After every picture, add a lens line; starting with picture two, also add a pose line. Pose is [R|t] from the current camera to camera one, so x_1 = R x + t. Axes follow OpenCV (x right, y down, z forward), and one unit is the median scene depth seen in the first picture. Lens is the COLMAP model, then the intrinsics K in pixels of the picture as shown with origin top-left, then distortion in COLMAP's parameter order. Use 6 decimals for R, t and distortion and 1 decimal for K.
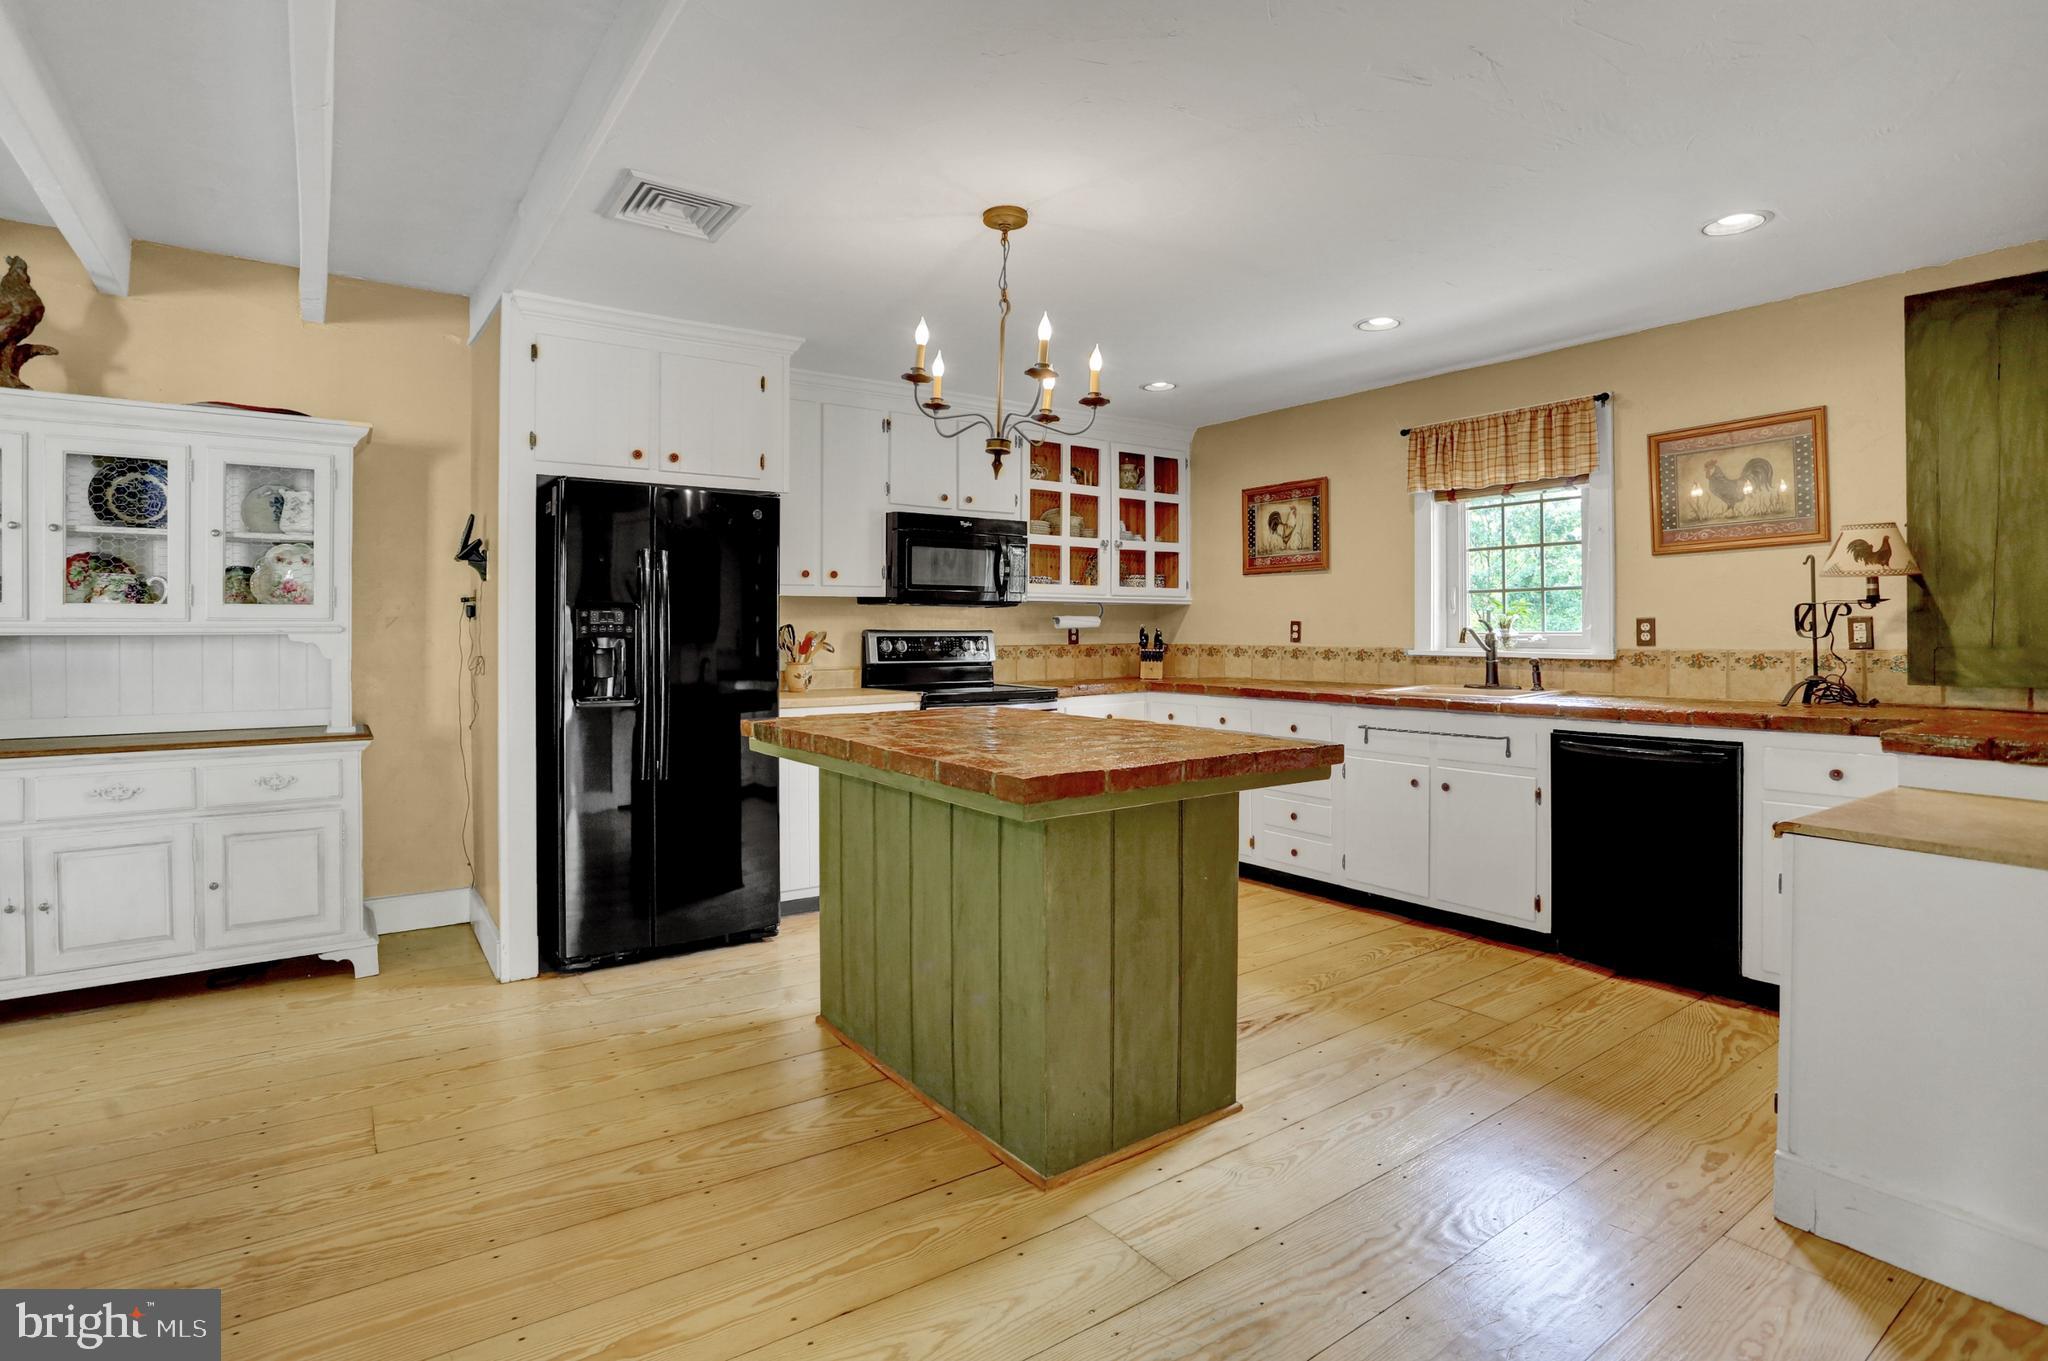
lens RADIAL K [[1008.3, 0, 1028.4], [0, 1008.3, 611.6], [0, 0, 1]] dist [-0.052323, 0.021377]
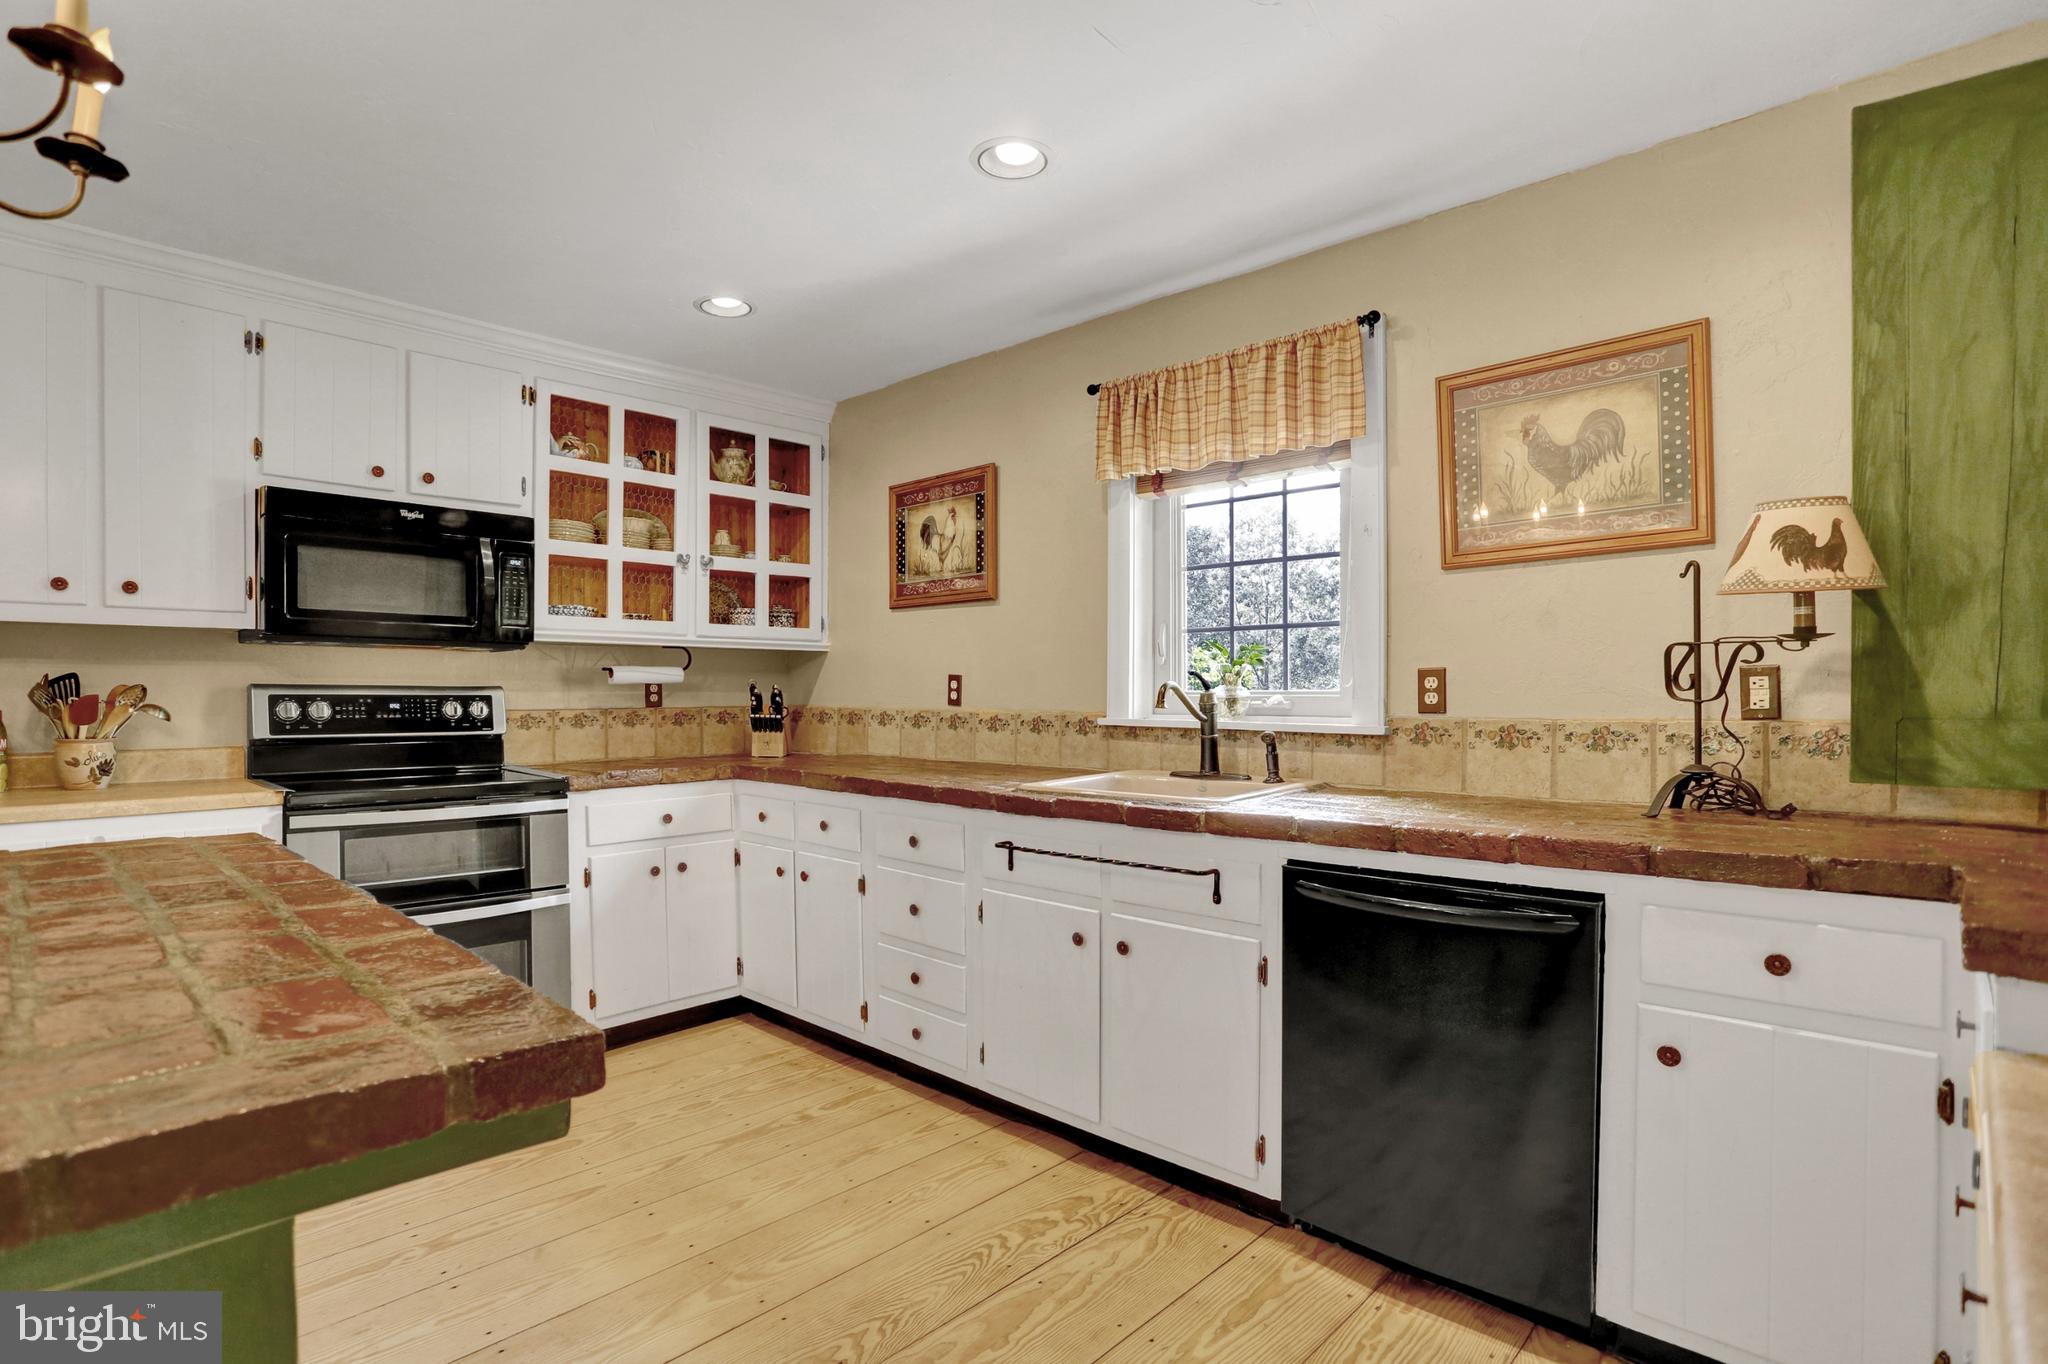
lens RADIAL K [[995.3, 0, 1024.0], [0, 995.3, 682.0], [0, 0, 1]] dist [-0.069587, 0.020615]
pose [[0.982104, 0.004735, 0.188279, 0.215253], [-0.006496, 0.999941, 0.008737, 0.009509], [-0.188226, -0.009804, 0.982077, 0.373567]]
